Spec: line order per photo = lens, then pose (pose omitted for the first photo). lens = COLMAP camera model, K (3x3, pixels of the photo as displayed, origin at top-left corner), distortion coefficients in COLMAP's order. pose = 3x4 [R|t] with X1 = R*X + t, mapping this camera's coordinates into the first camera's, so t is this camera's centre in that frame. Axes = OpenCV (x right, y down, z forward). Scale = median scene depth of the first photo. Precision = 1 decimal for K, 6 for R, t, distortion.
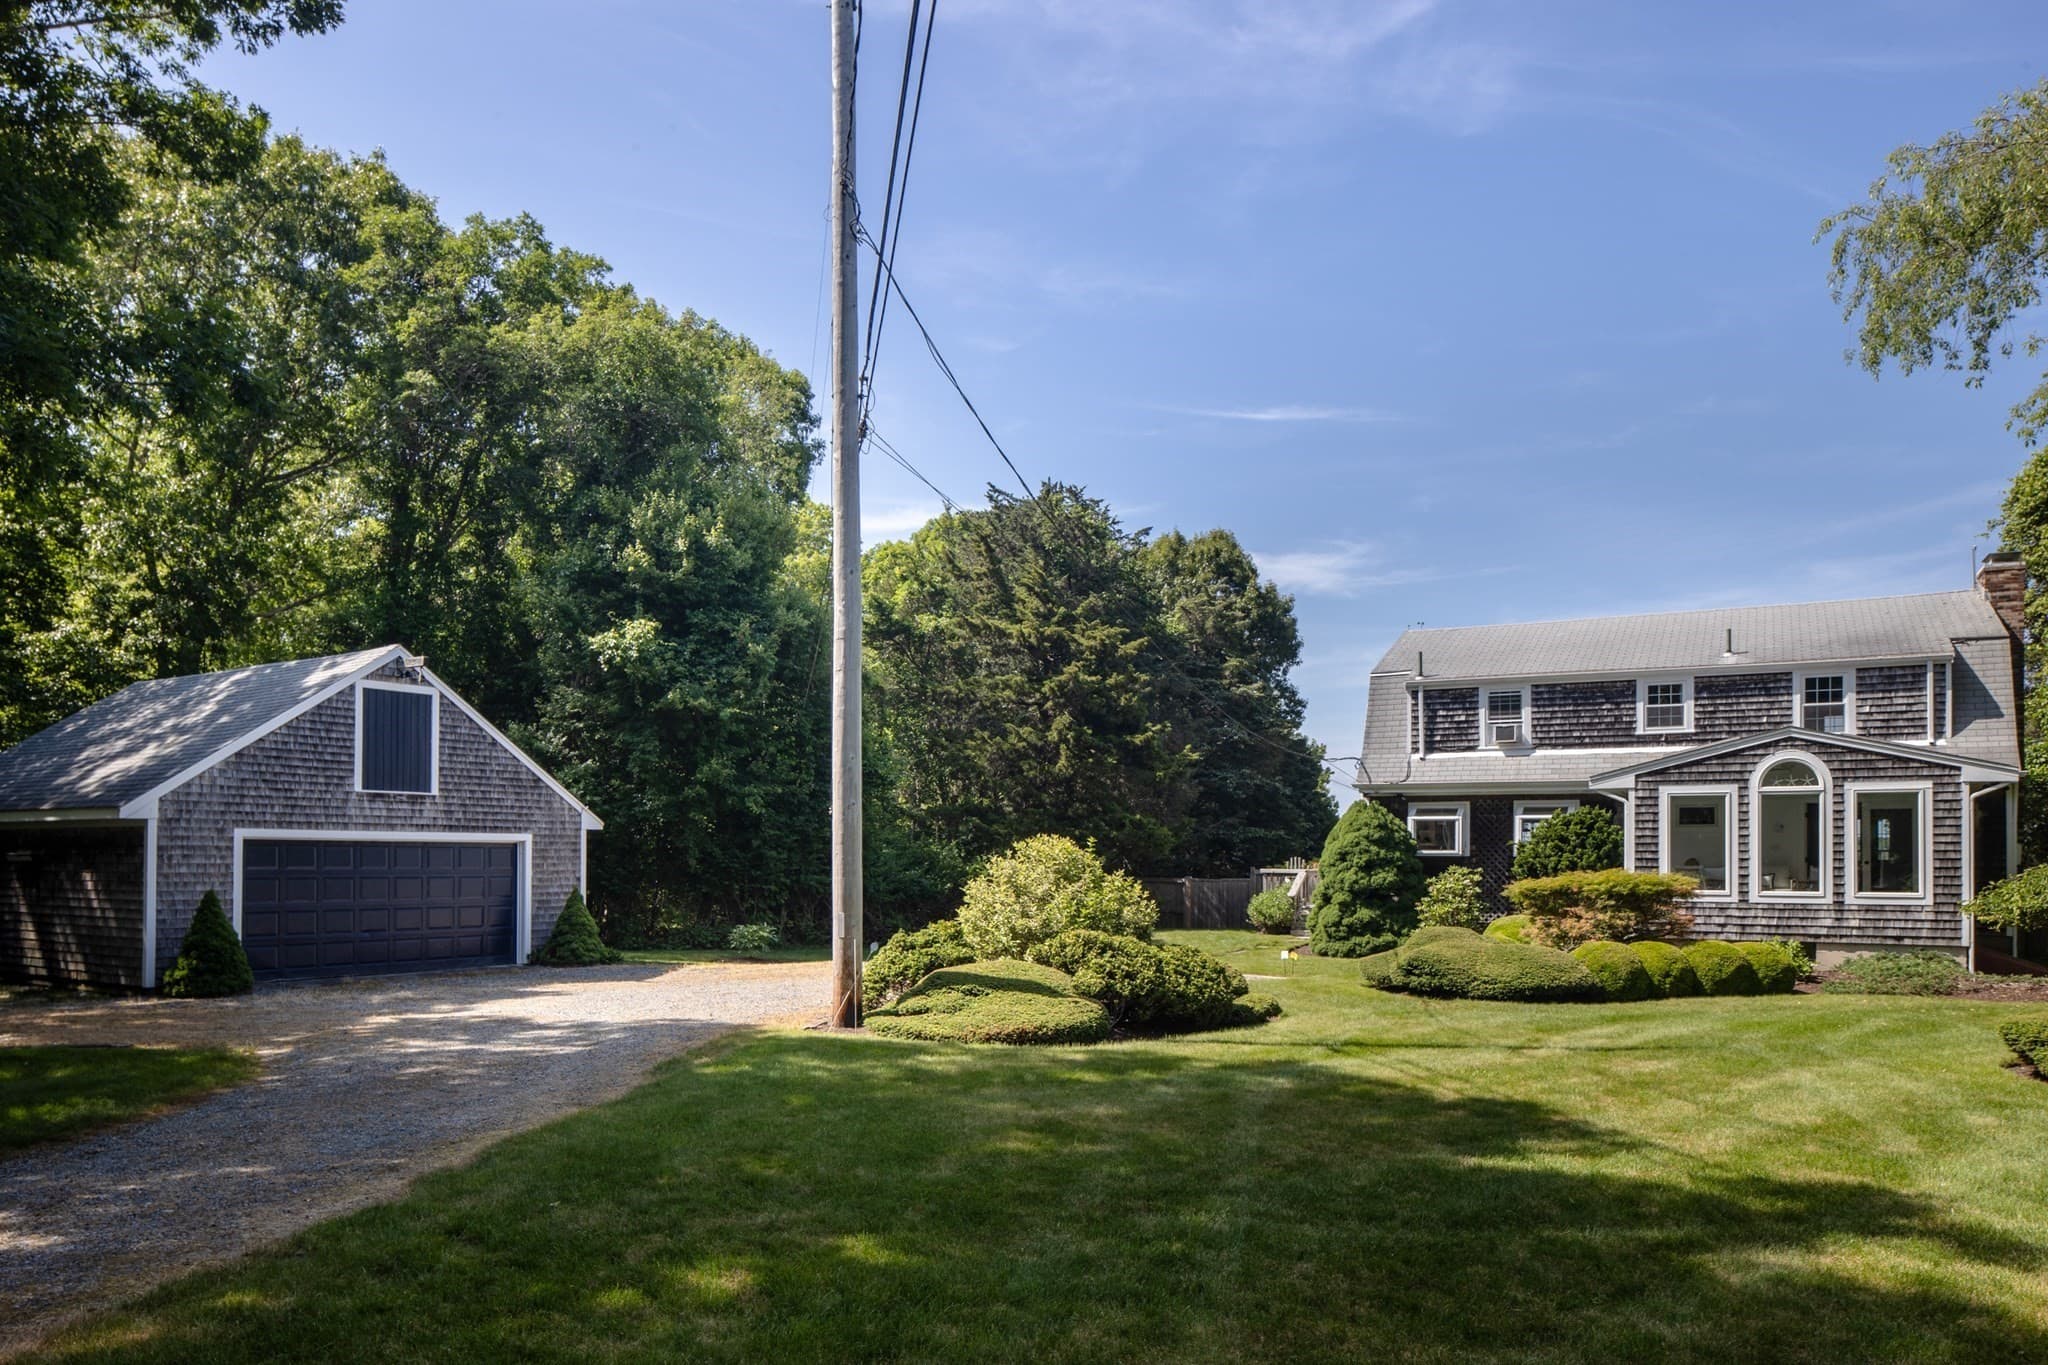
lens RADIAL K [[1387.8, 0, 1019.7], [0, 1387.8, 749.3], [0, 0, 1]] dist [-0.003867, -0.004957]
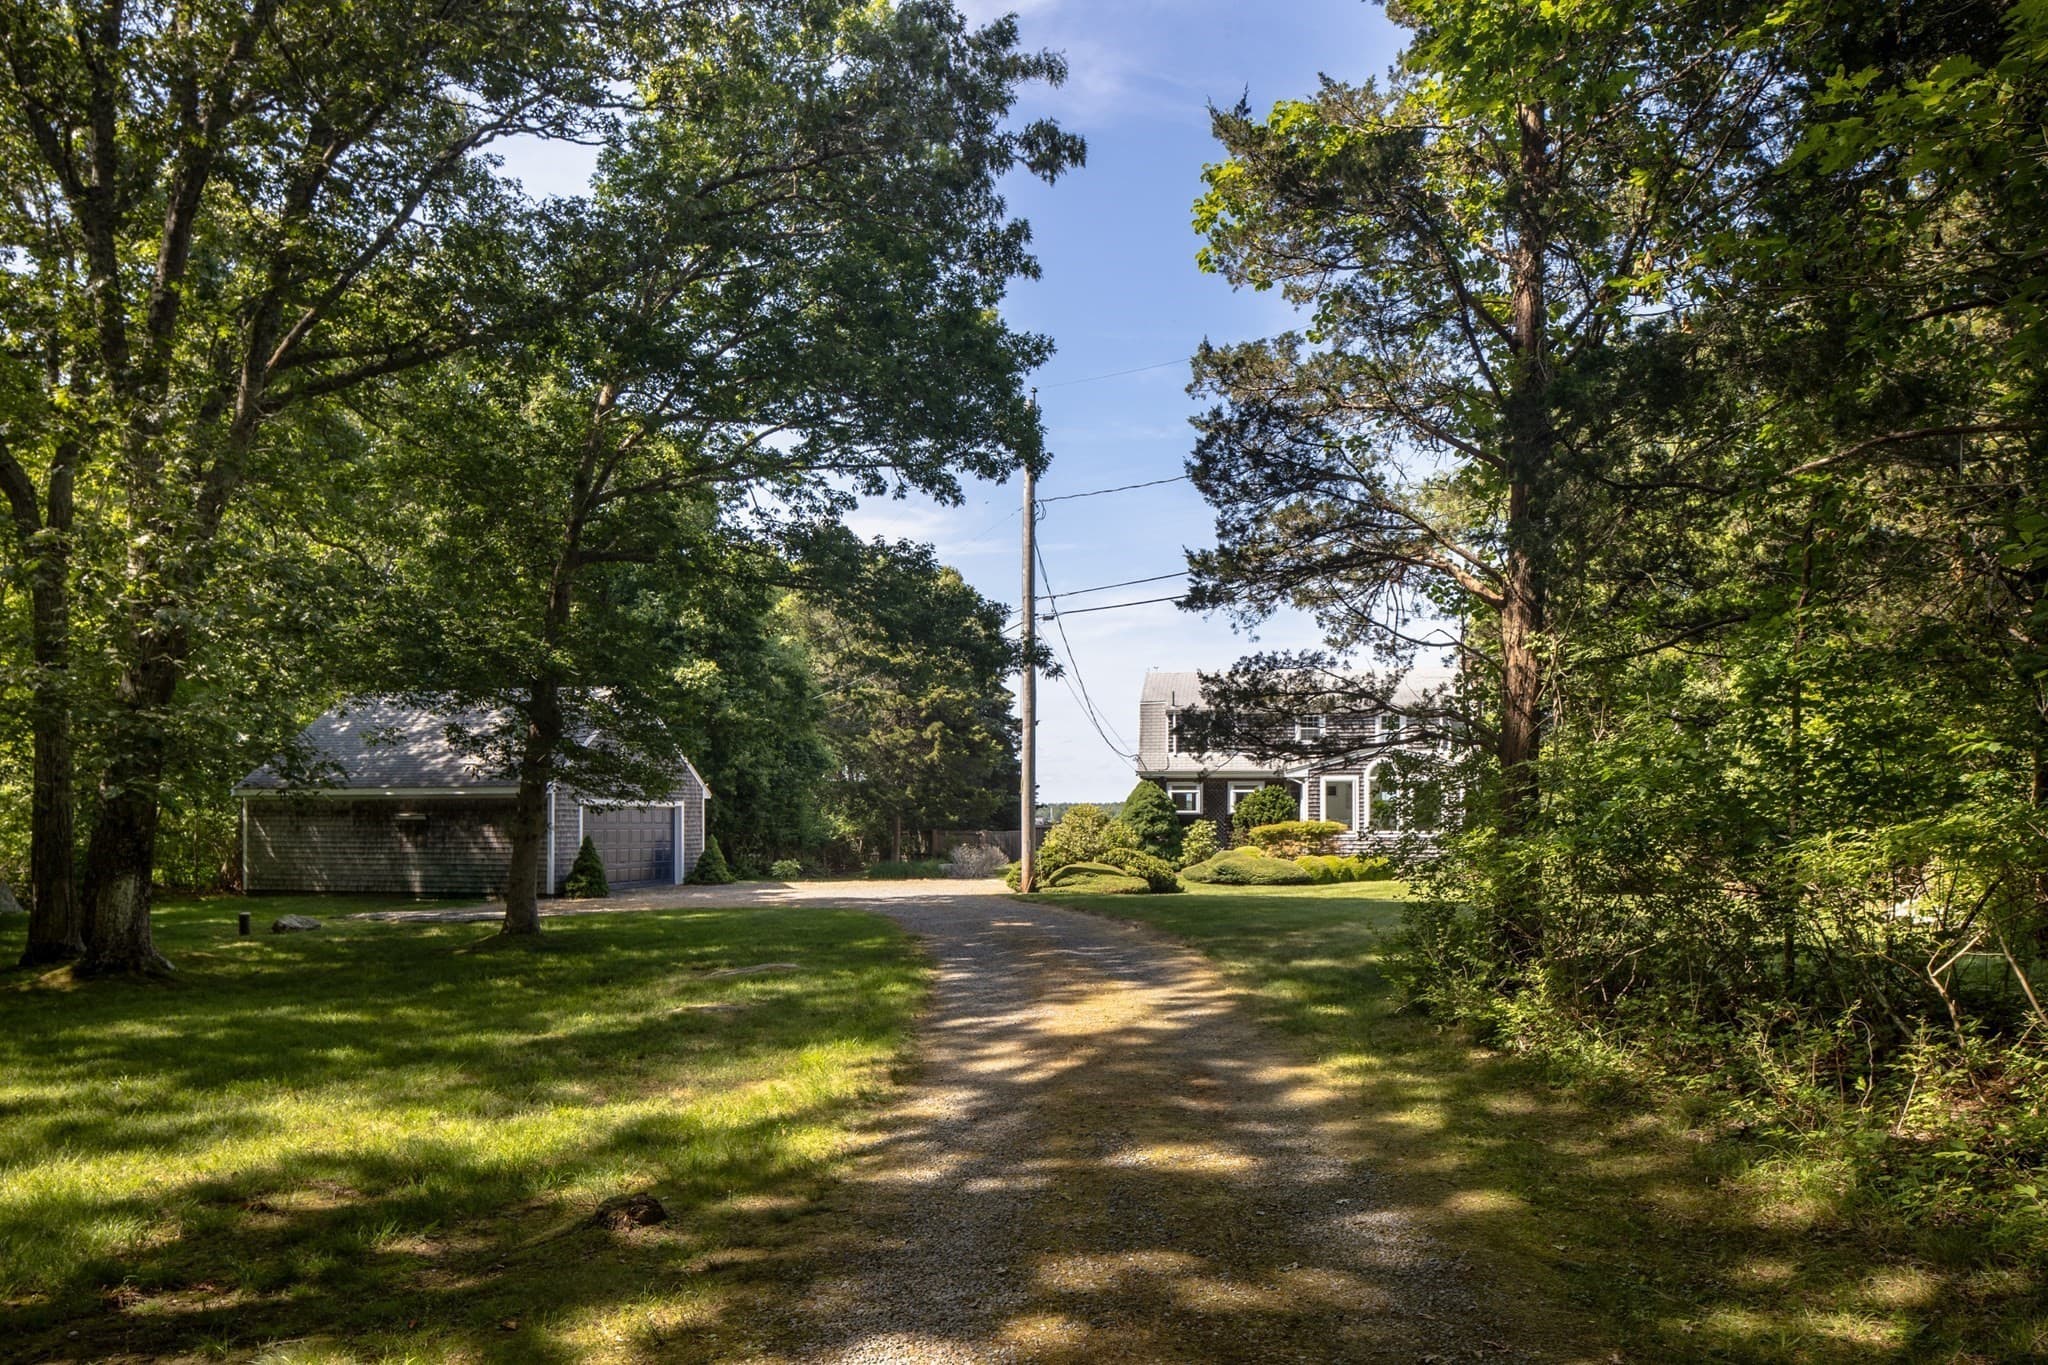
lens RADIAL K [[1387.8, 0, 1019.7], [0, 1387.8, 749.3], [0, 0, 1]] dist [-0.003867, -0.004957]
pose [[0.943858, 0.012017, 0.330133, -0.513358], [-0.020535, 0.999540, 0.022329, -0.040733], [-0.329713, -0.027854, 0.943670, -0.600337]]
